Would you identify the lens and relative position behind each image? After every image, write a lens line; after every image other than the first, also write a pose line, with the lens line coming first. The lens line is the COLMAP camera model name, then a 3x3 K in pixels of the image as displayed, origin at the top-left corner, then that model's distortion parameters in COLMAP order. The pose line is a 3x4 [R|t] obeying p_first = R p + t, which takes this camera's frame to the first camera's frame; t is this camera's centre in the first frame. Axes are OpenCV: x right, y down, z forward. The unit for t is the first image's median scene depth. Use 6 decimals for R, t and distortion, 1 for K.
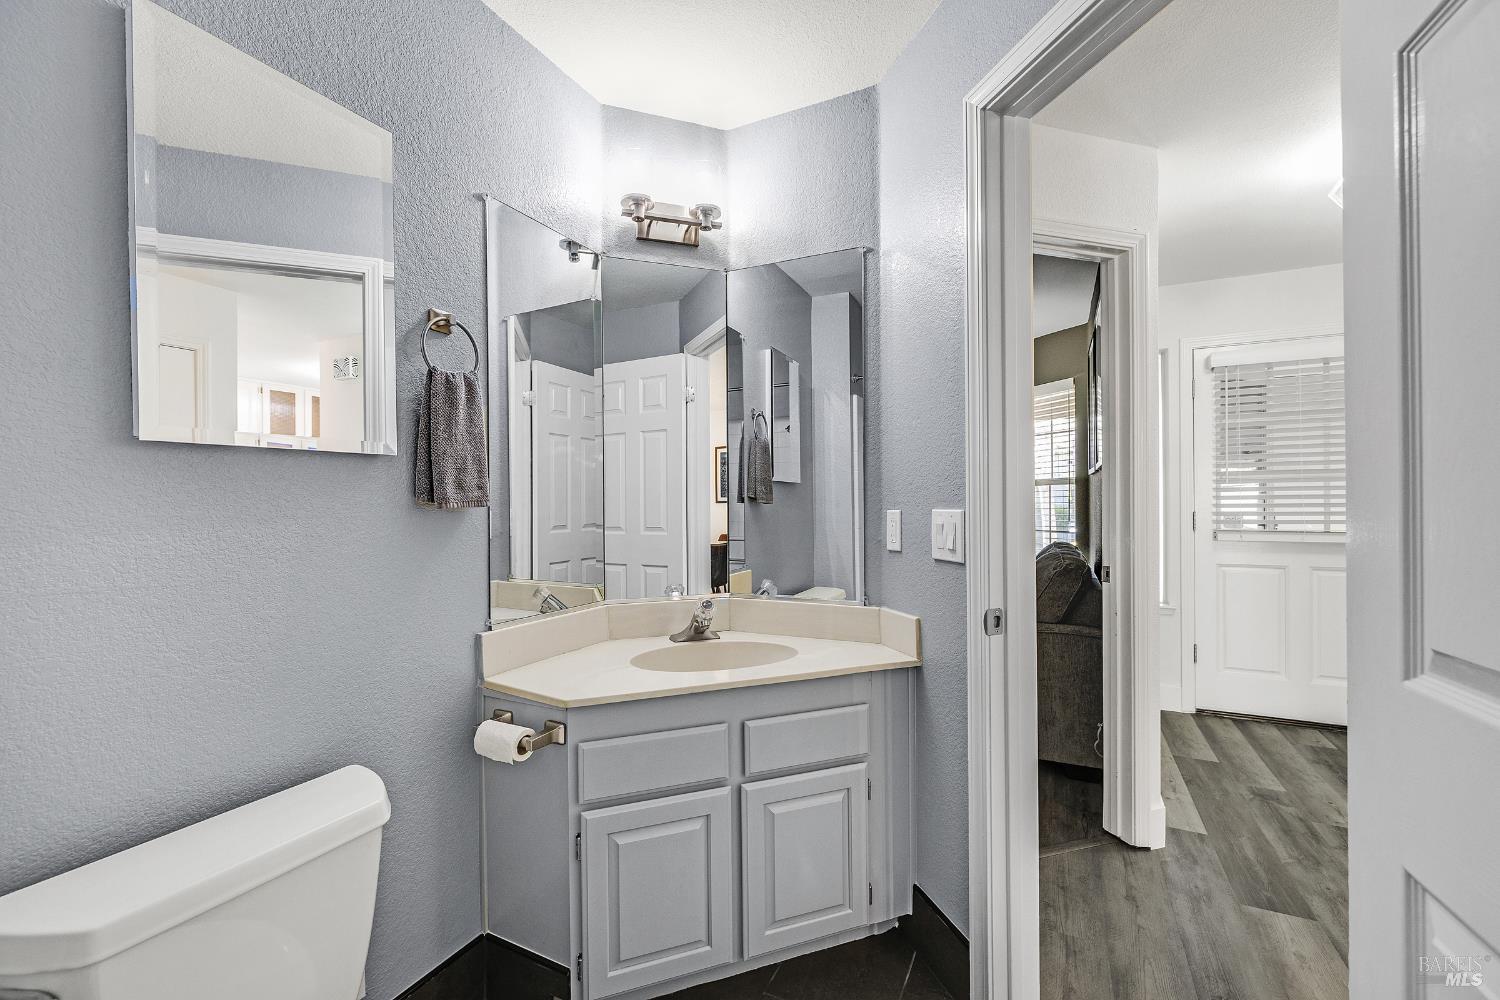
lens RADIAL K [[616.8, 0, 750.0], [0, 616.8, 500.0], [0, 0, 1]] dist [0.002002, 0.000237]
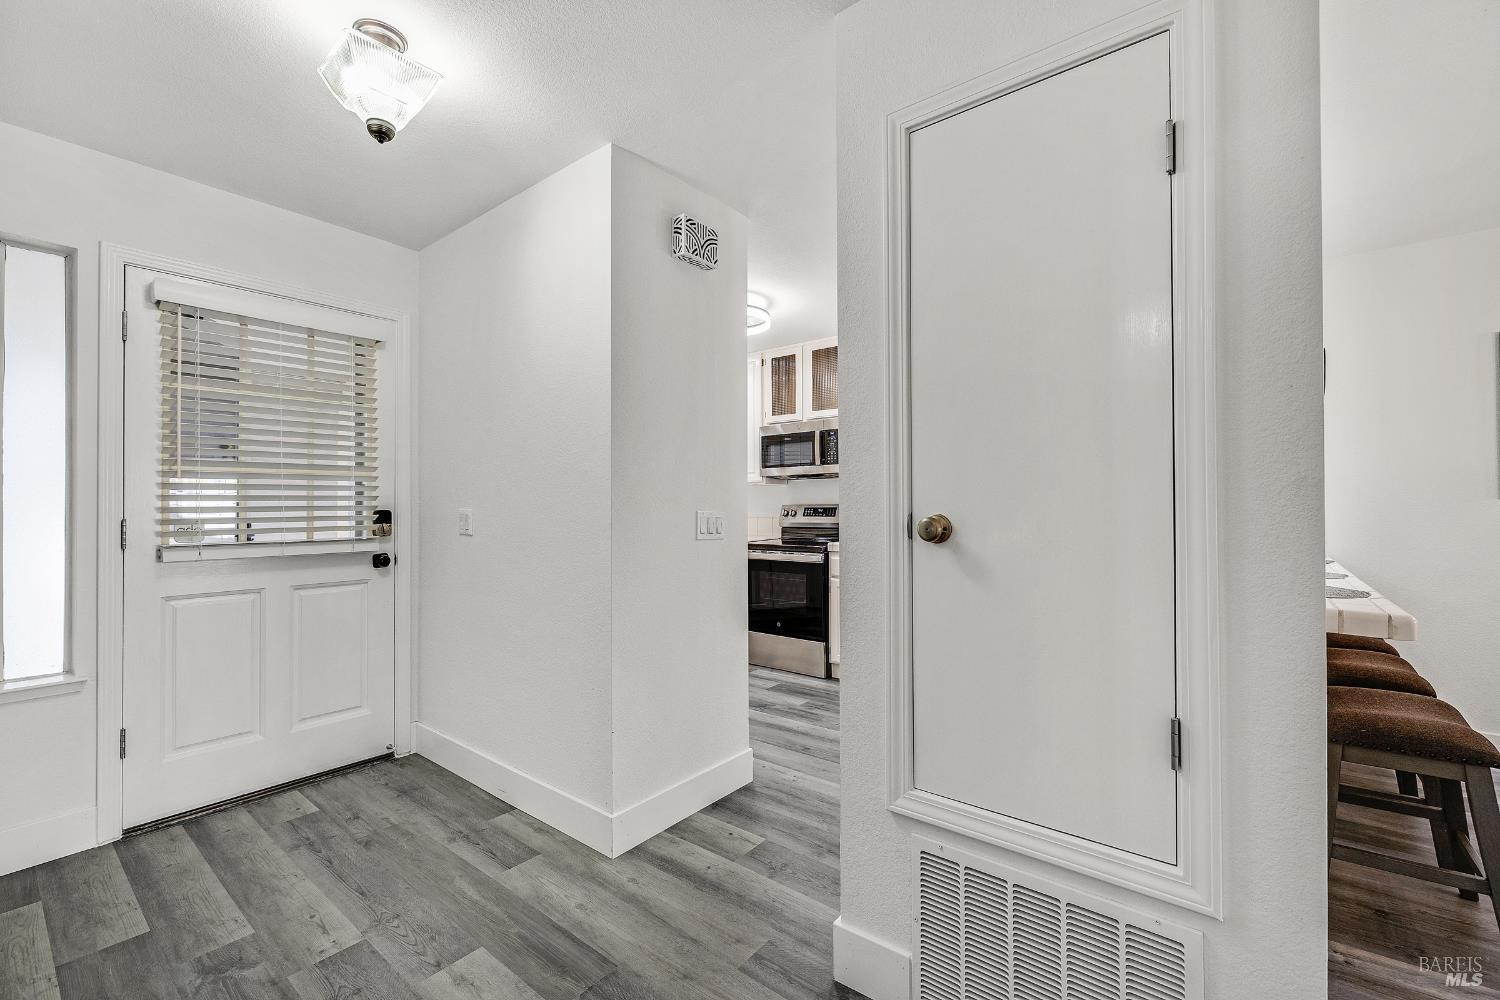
lens RADIAL K [[625.7, 0, 750.0], [0, 625.7, 500.0], [0, 0, 1]] dist [0.002346, 0.000352]
pose [[0.200534, 0.015143, 0.979570, 0.223404], [0.002829, 0.999867, -0.016036, 0.011319], [-0.979683, 0.005987, 0.200464, 0.247471]]
